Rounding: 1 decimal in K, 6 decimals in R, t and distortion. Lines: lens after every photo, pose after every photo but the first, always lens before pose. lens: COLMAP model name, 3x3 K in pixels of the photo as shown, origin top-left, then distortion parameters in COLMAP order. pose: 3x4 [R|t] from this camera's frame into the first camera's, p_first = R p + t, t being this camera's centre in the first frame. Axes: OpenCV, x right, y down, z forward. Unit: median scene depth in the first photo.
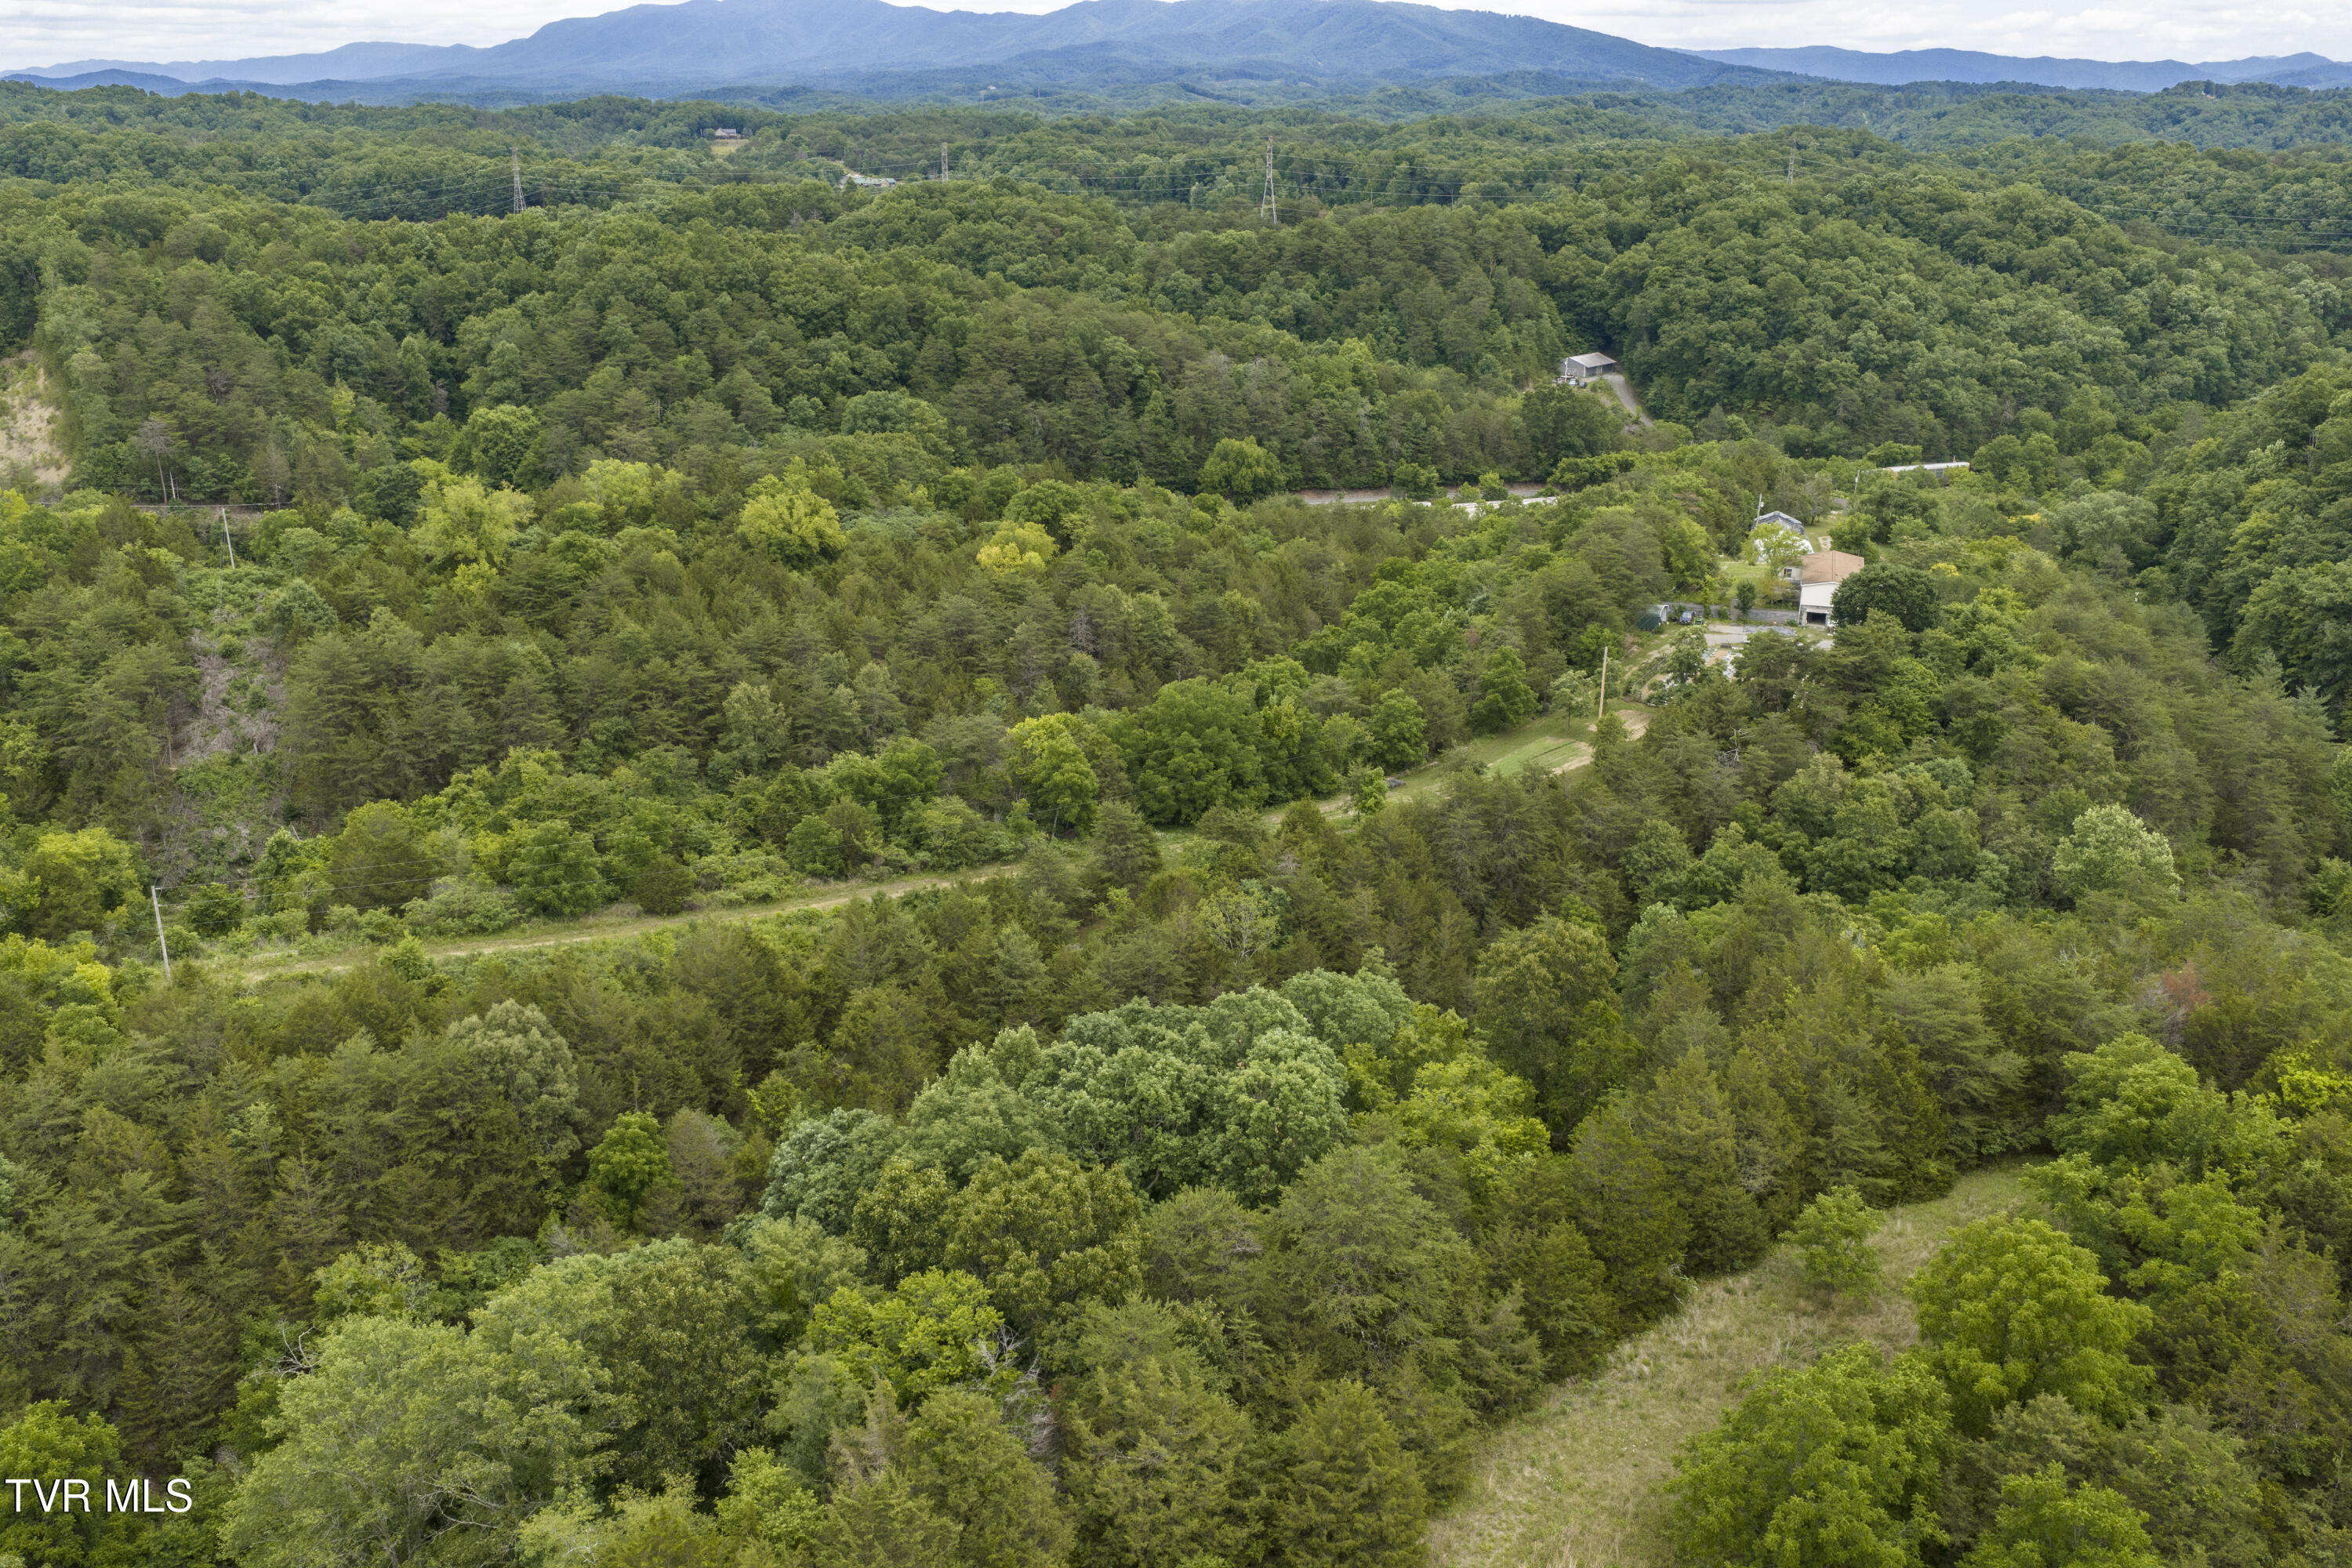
lens RADIAL K [[1946.0, 0, 1190.1], [0, 1946.0, 784.4], [0, 0, 1]] dist [0.015624, -0.022466]
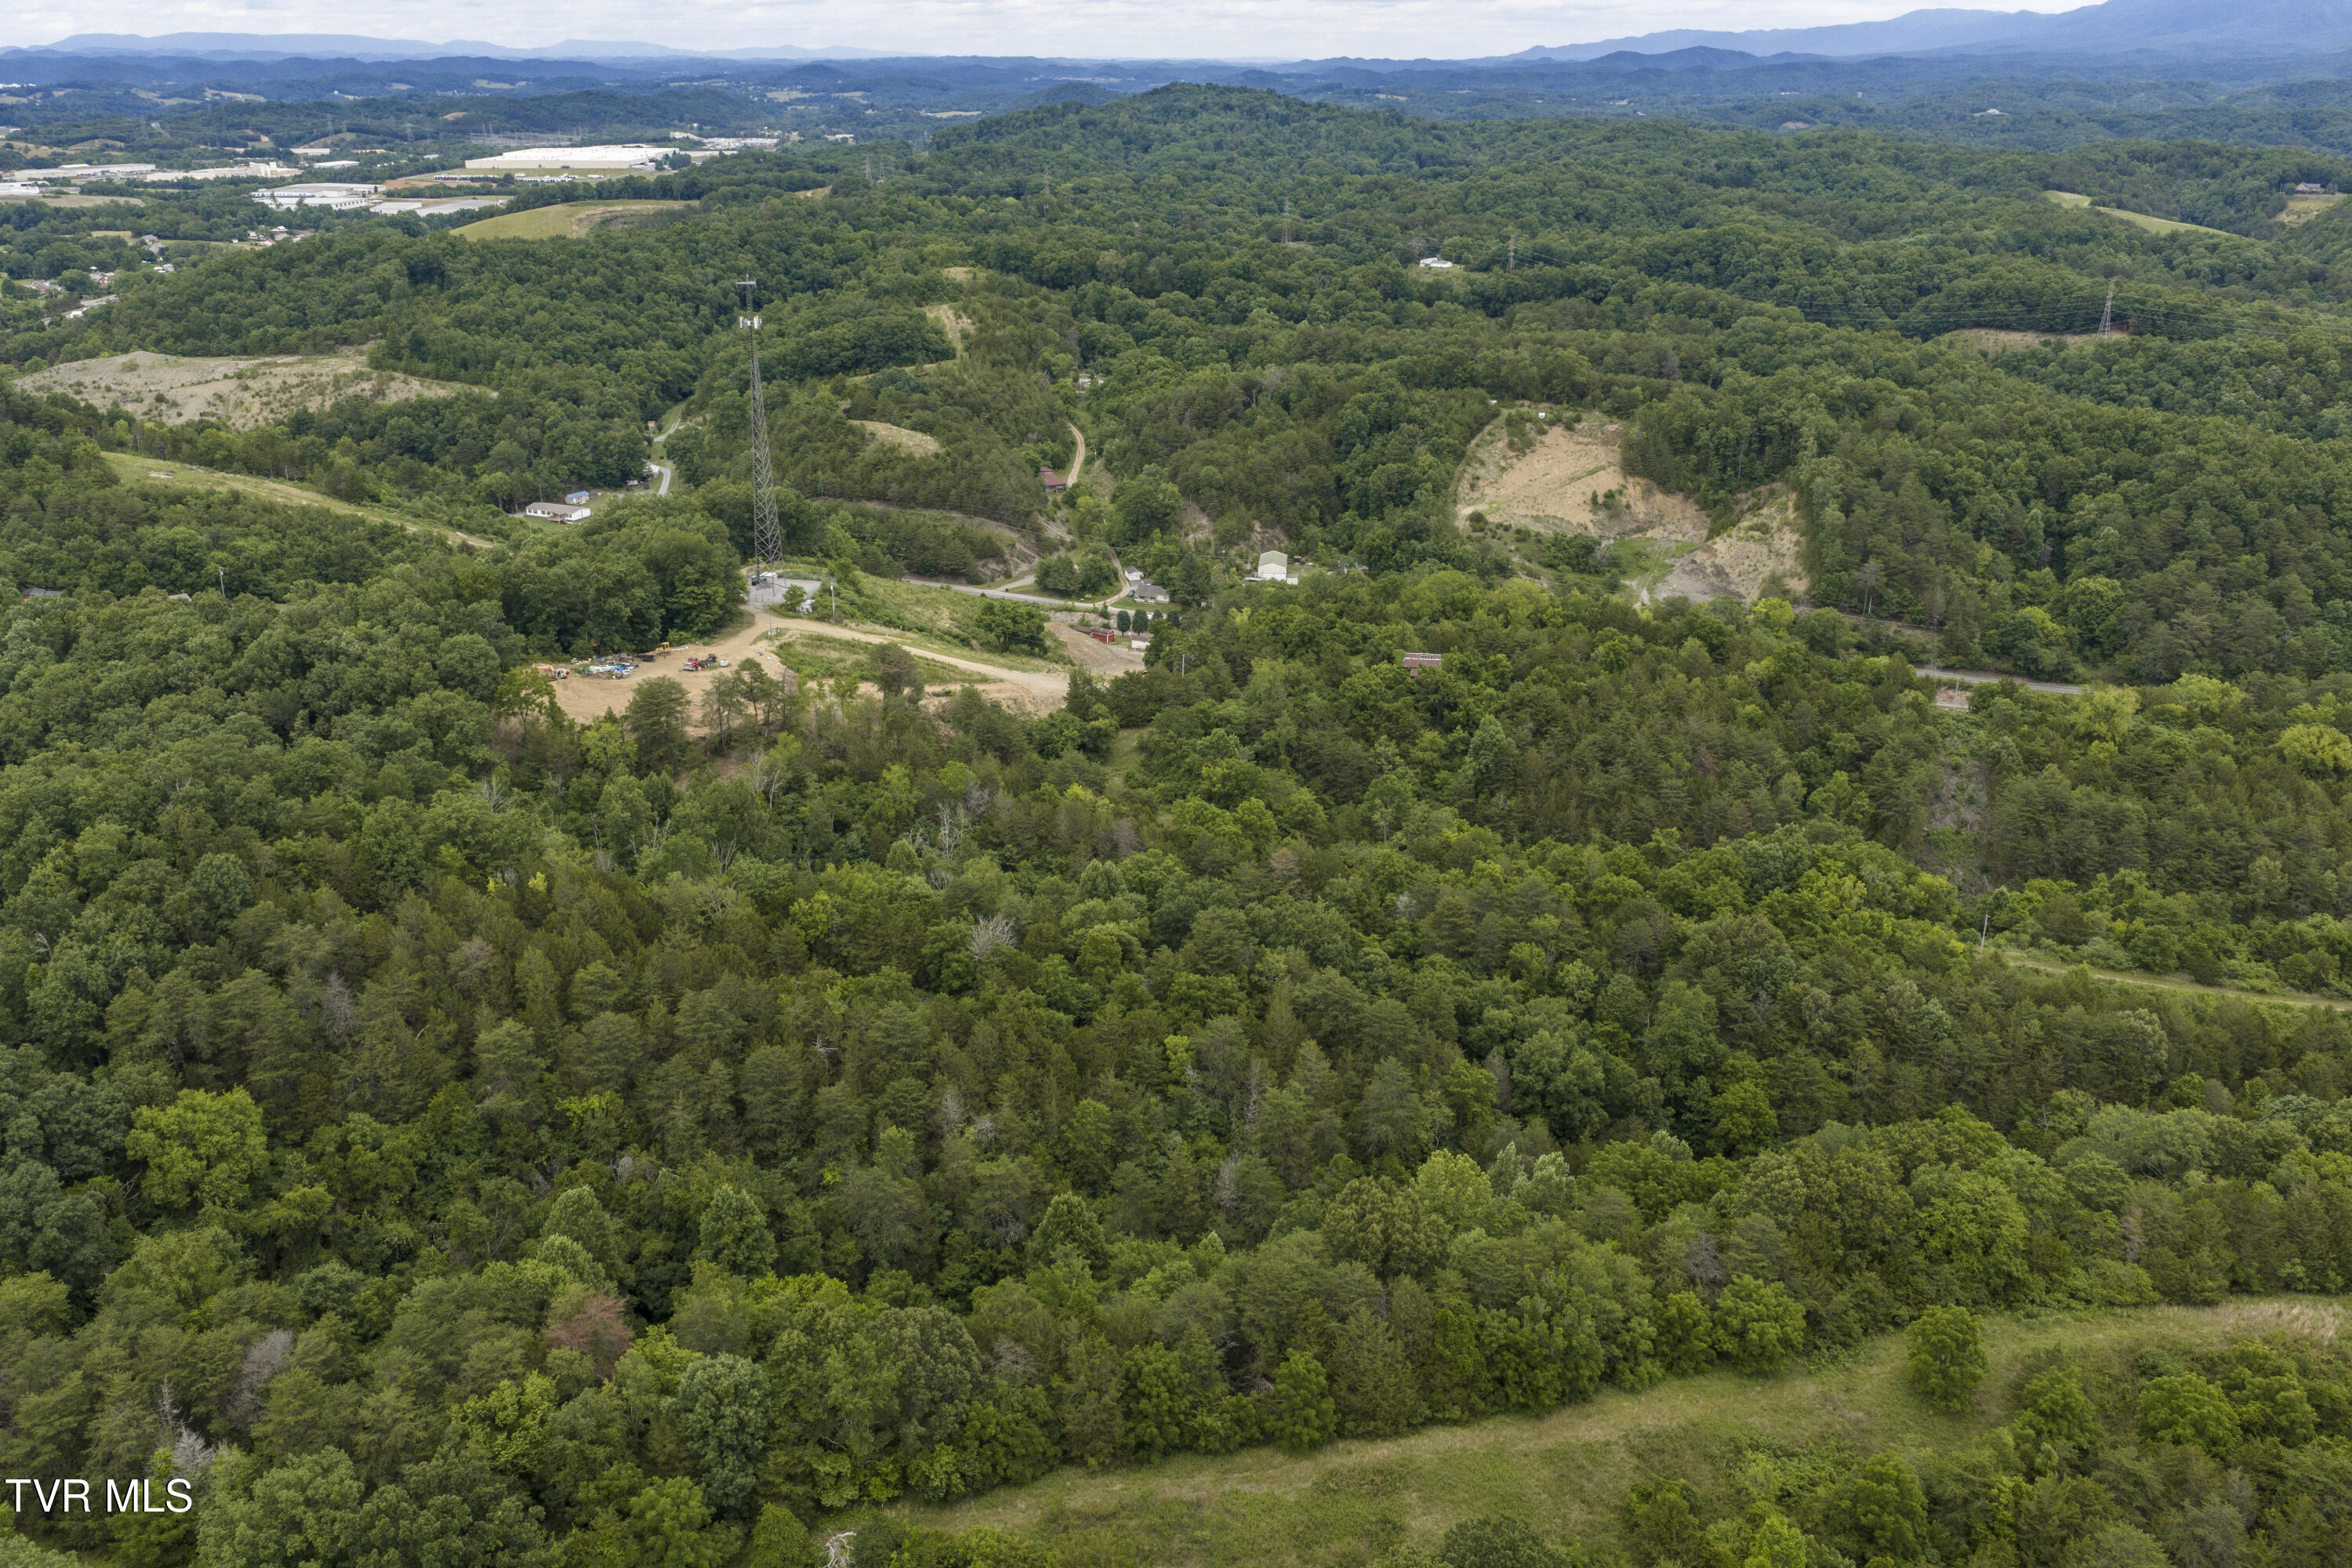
lens RADIAL K [[1946.0, 0, 1179.3], [0, 1946.0, 780.4], [0, 0, 1]] dist [0.015624, -0.022466]
pose [[0.752934, 0.224194, -0.618731, 0.050876], [-0.213758, 0.972520, 0.092266, -0.039362], [0.622413, 0.062789, 0.780166, -0.498897]]
